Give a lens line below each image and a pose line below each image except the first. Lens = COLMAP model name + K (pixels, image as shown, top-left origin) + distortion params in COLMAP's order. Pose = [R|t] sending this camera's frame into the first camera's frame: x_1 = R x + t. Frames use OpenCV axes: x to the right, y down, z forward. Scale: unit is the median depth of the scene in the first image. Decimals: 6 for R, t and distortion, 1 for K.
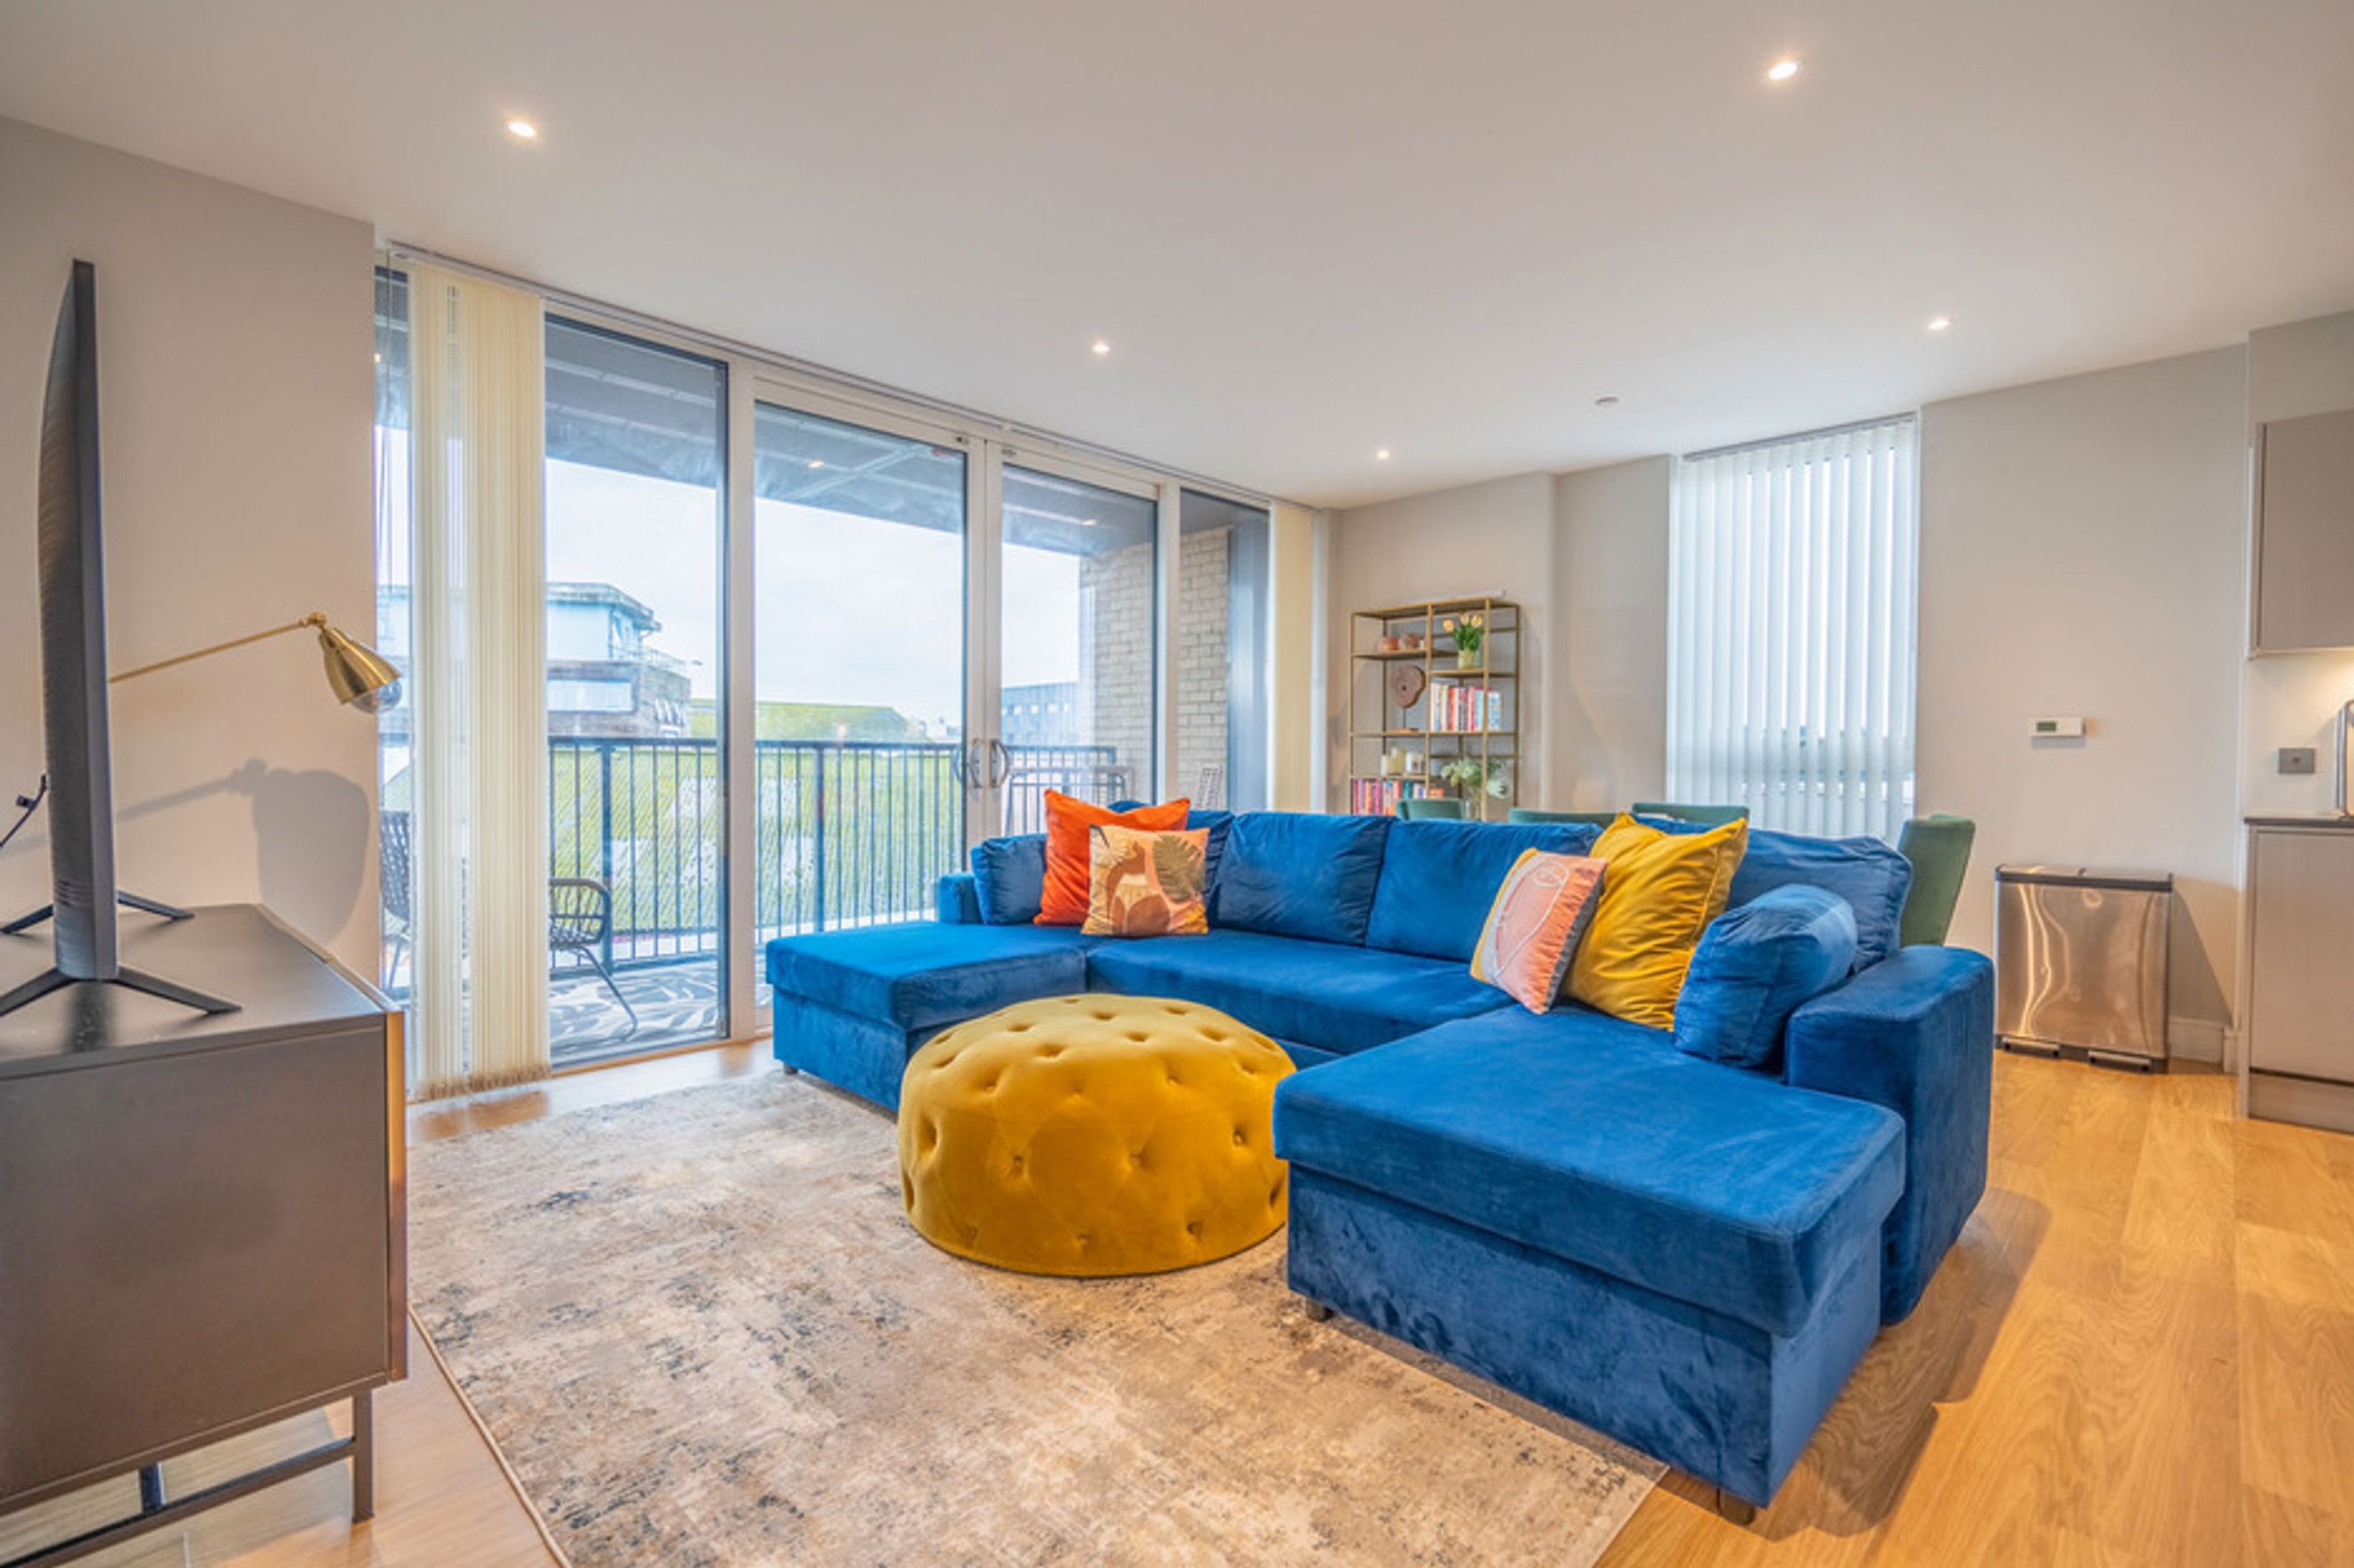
lens RADIAL K [[1057.3, 0, 1186.6], [0, 1057.3, 776.4], [0, 0, 1]] dist [0.001474, 0.001232]
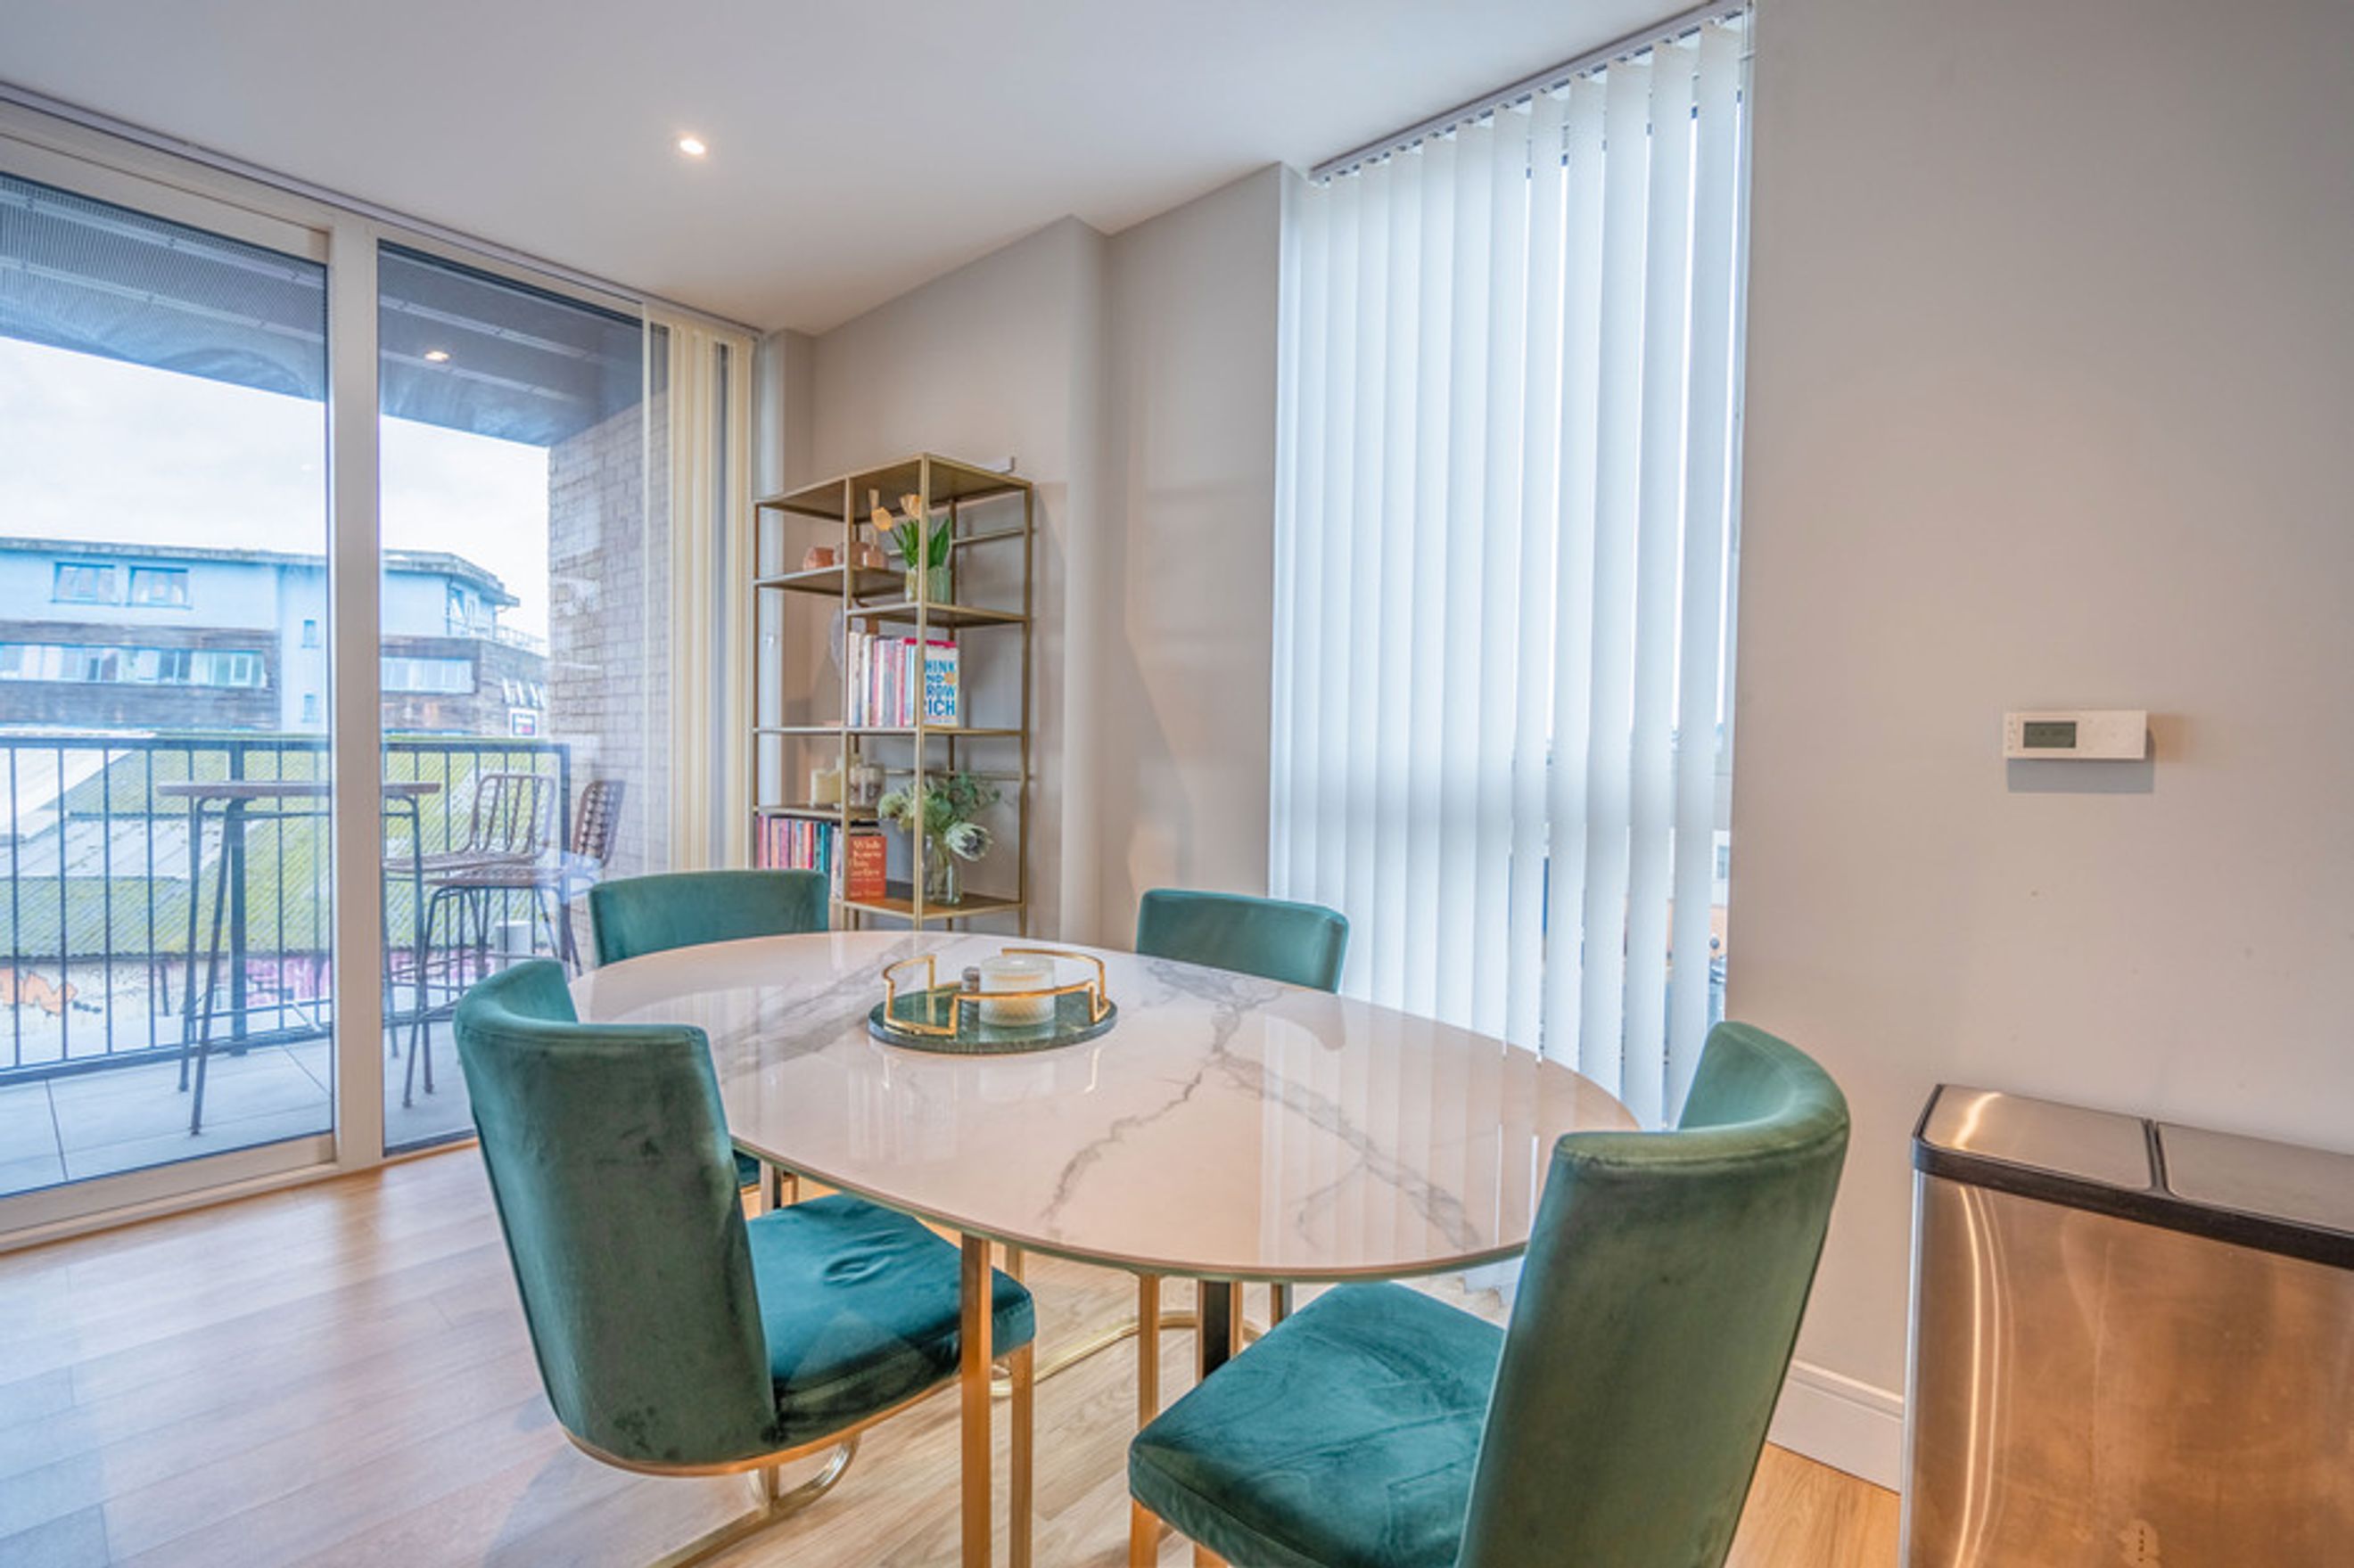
lens RADIAL K [[1057.3, 0, 1182.9], [0, 1057.3, 776.7], [0, 0, 1]] dist [0.001474, 0.001232]
pose [[0.998655, 0.008112, 0.051205, 0.348668], [-0.008611, 0.999918, 0.009524, -0.023685], [-0.051123, -0.009952, 0.998643, 0.459817]]
